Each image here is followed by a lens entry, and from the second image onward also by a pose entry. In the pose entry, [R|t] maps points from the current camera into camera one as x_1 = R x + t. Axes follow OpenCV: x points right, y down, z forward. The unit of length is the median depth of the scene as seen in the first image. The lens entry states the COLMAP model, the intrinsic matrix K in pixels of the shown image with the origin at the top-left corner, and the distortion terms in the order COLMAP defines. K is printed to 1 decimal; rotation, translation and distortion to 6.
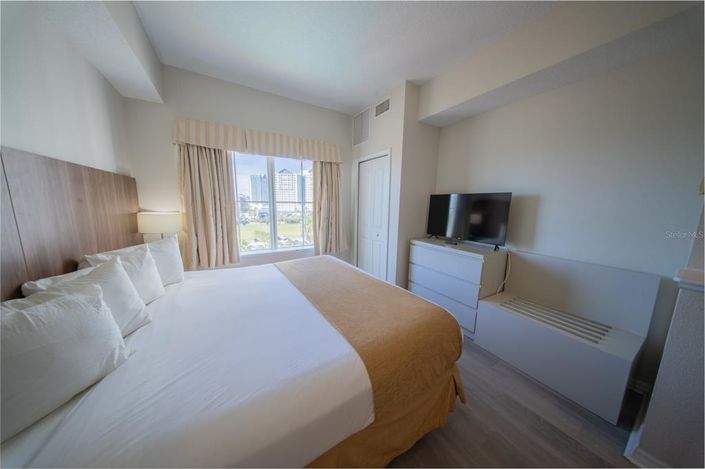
lens RADIAL K [[208.1, 0, 353.8], [0, 208.1, 234.4], [0, 0, 1]] dist [0.000342, -0.000706]
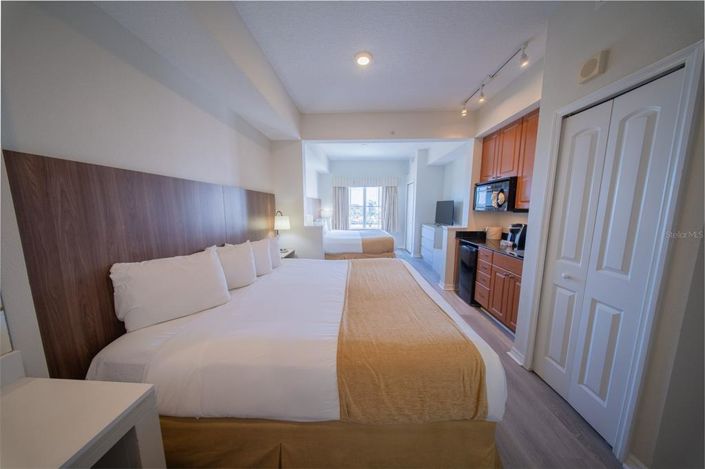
lens RADIAL K [[208.1, 0, 350.7], [0, 208.1, 230.2], [0, 0, 1]] dist [0.000342, -0.000706]
pose [[0.832586, 0.047246, -0.551878, 0.781852], [-0.069206, 0.997421, -0.019019, 0.159571], [0.549556, 0.054028, 0.833708, -0.988271]]
